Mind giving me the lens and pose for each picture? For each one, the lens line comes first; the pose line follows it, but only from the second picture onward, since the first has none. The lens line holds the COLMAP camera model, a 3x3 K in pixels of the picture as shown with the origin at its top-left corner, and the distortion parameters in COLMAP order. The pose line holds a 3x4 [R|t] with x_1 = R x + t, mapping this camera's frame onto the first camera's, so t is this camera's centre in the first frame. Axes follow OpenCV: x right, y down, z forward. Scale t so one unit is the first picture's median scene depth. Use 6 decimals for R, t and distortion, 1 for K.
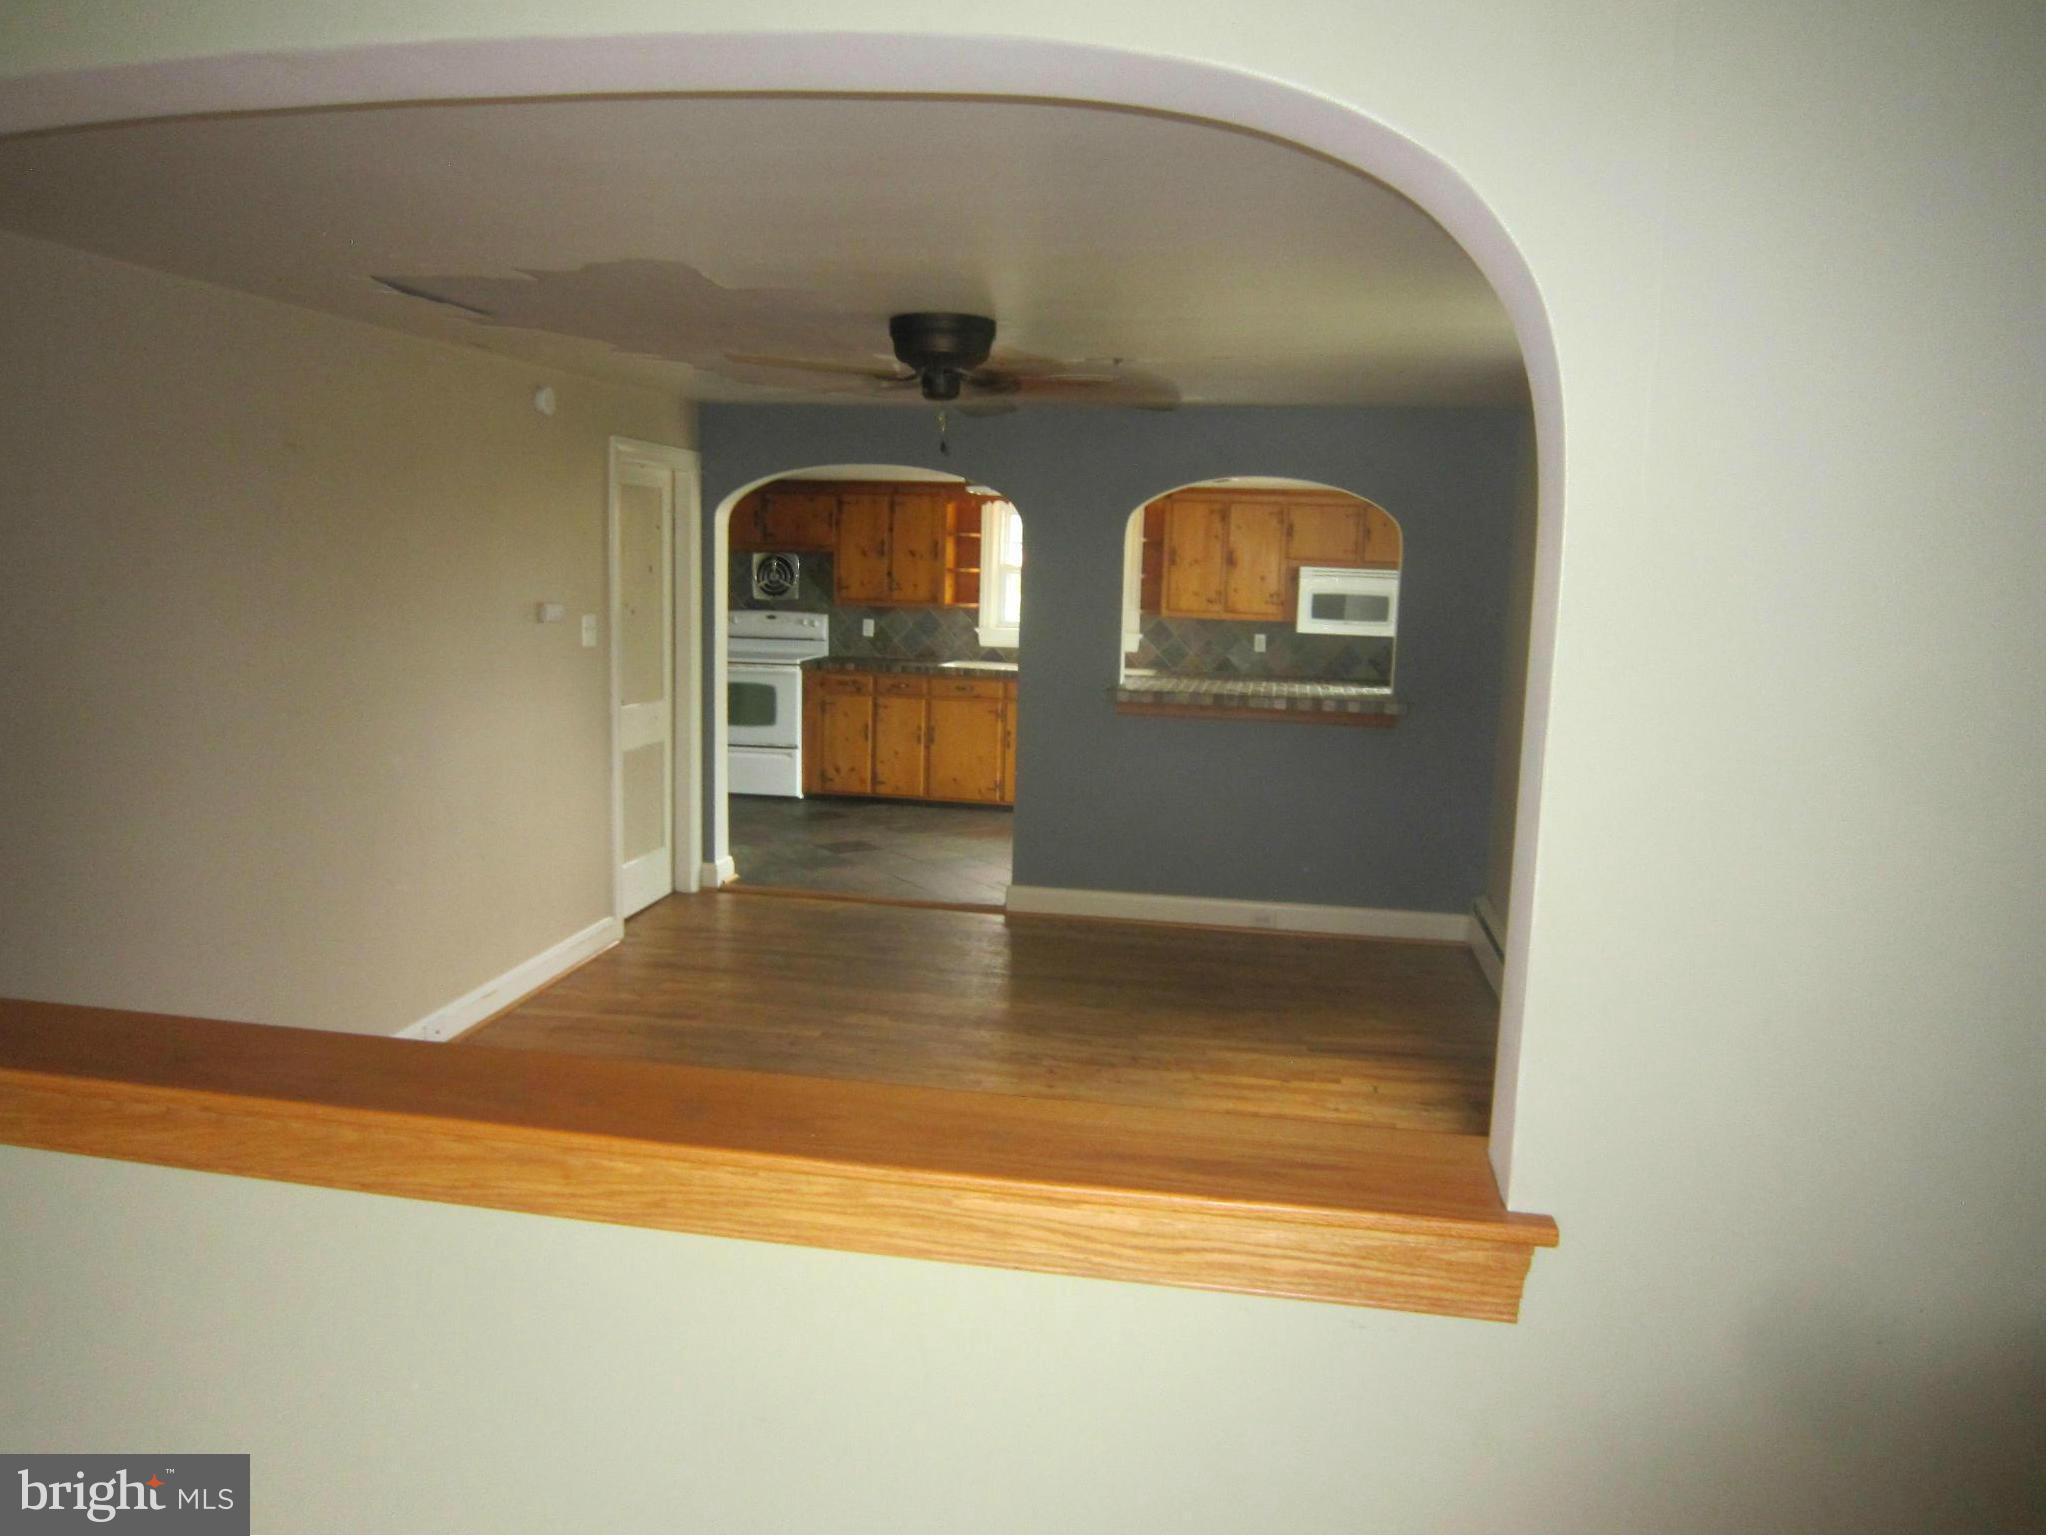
lens RADIAL K [[1431.3, 0, 1026.3], [0, 1431.3, 766.3], [0, 0, 1]] dist [-0.057688, 0.012592]
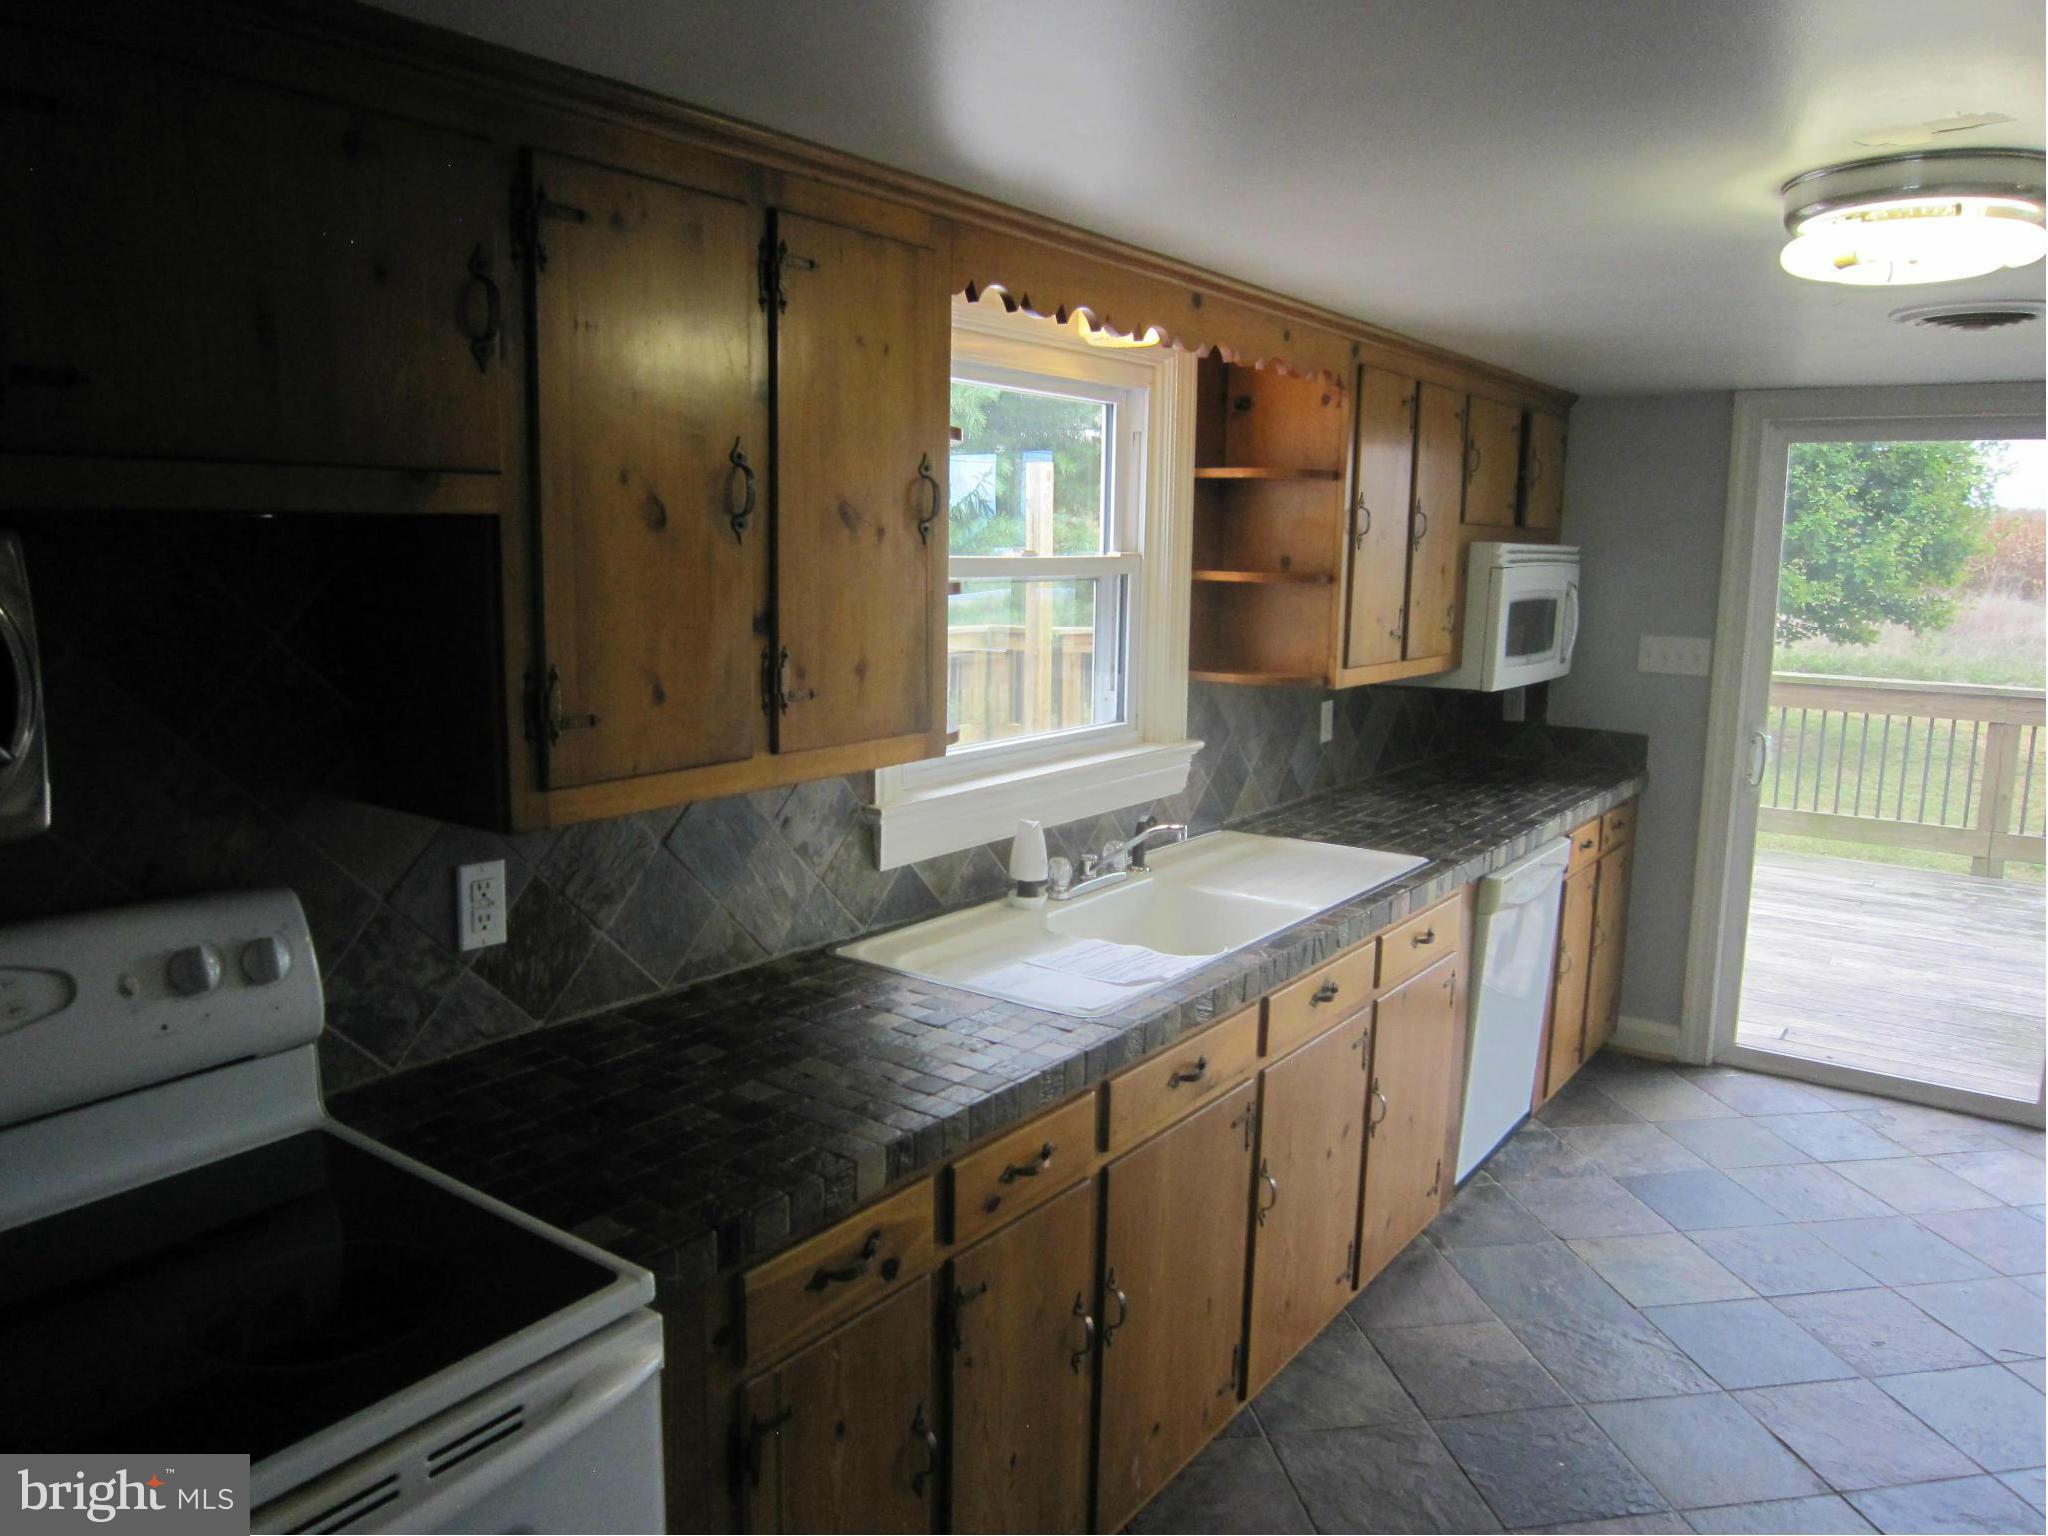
lens RADIAL K [[1431.3, 0, 1025.8], [0, 1431.3, 760.2], [0, 0, 1]] dist [-0.057688, 0.012592]
pose [[0.440706, -0.163073, 0.882715, -0.254853], [0.129571, 0.984618, 0.117209, -0.134795], [-0.888251, 0.062720, 0.455056, 0.882765]]
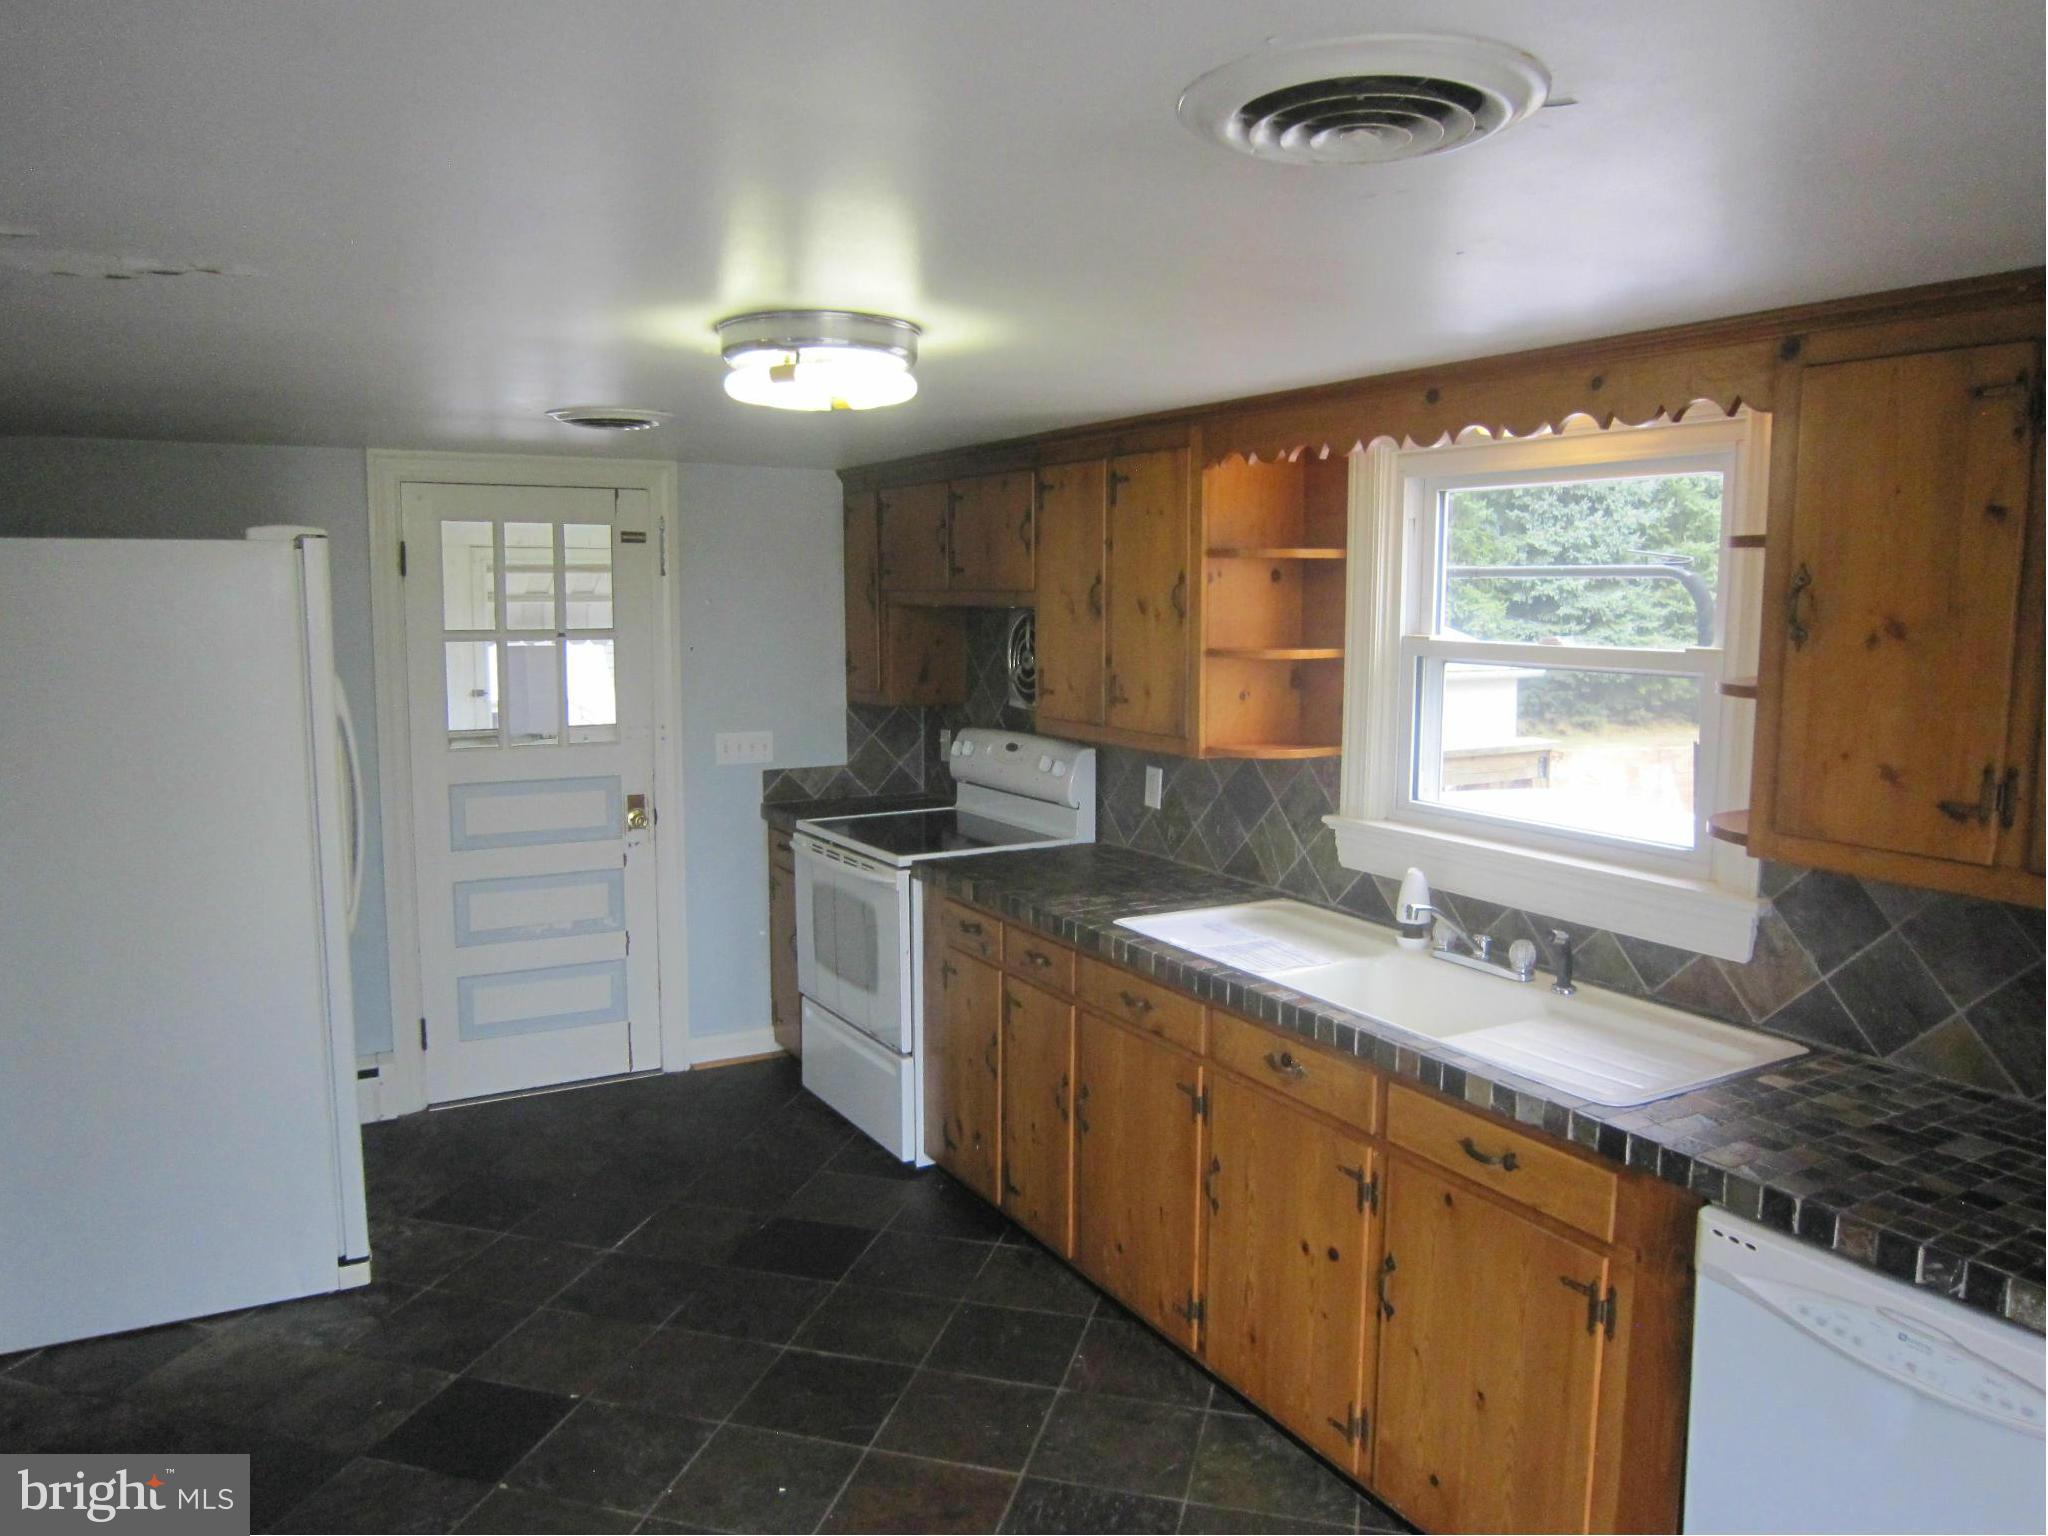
lens RADIAL K [[1431.3, 0, 1022.9], [0, 1431.3, 773.7], [0, 0, 1]] dist [-0.057688, 0.012592]
pose [[0.654277, 0.068752, -0.753124, 0.185070], [-0.095751, 0.995376, 0.007684, -0.104758], [0.750169, 0.067085, 0.657834, 0.728327]]
